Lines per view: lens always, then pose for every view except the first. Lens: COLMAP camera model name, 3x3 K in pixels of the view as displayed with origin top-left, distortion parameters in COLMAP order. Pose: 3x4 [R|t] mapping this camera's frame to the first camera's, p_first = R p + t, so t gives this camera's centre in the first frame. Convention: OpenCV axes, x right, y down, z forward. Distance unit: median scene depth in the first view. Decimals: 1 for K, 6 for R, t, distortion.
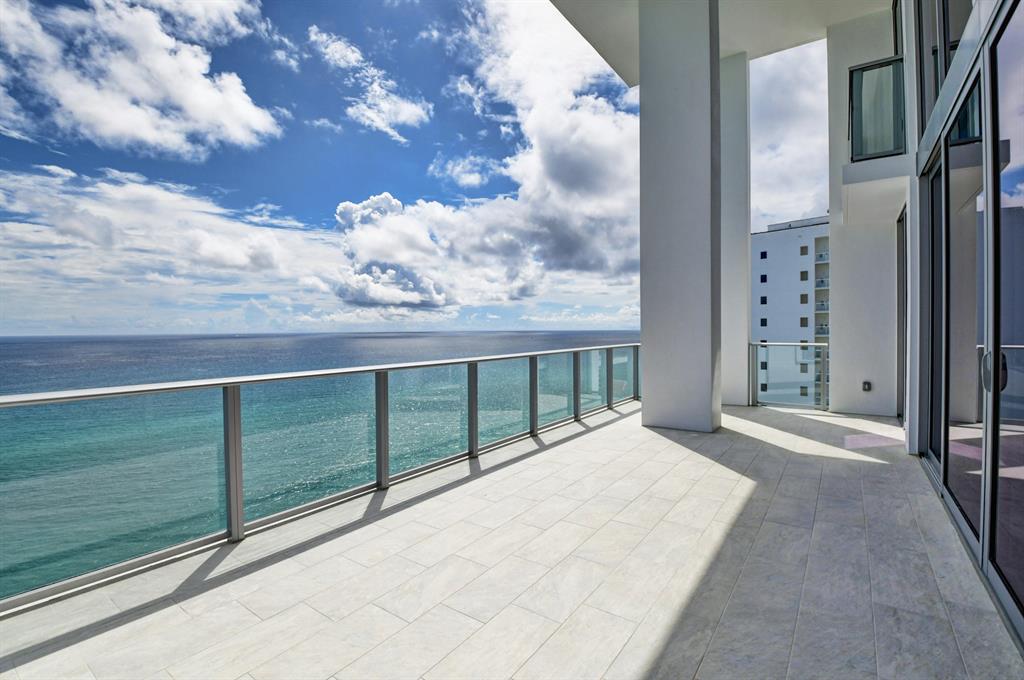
lens RADIAL K [[463.9, 0, 514.1], [0, 463.9, 326.6], [0, 0, 1]] dist [0.018191, -0.023264]
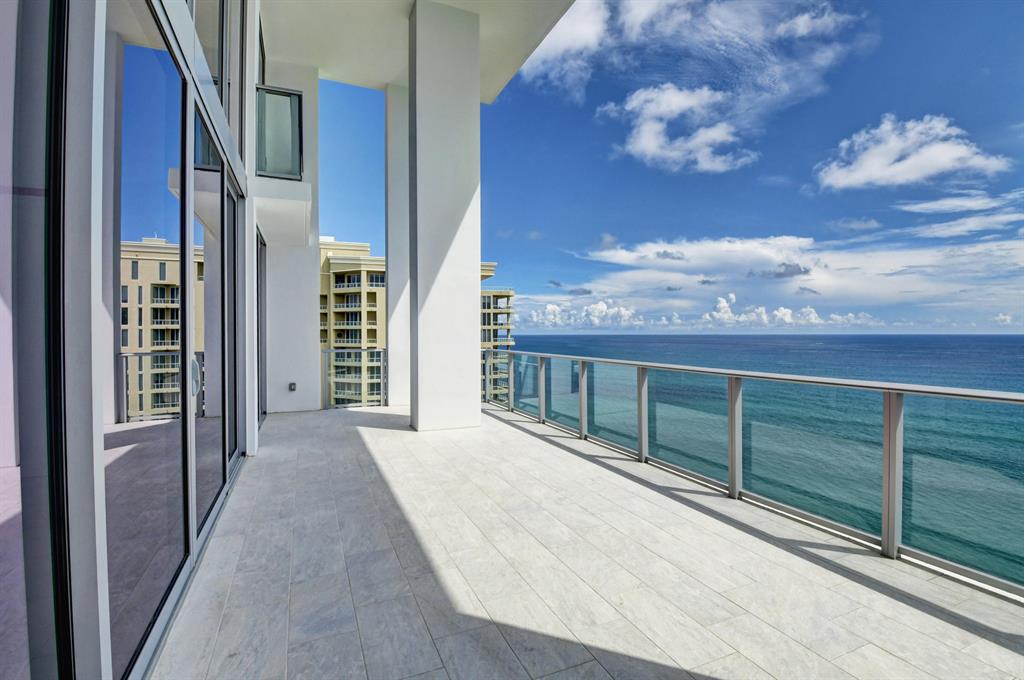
lens RADIAL K [[463.9, 0, 514.1], [0, 463.9, 326.6], [0, 0, 1]] dist [0.018191, -0.023264]
pose [[-0.502133, -0.003536, -0.864783, 0.949737], [0.007526, 0.999936, -0.008459, -0.003447], [0.864758, -0.010755, -0.502074, 1.312921]]
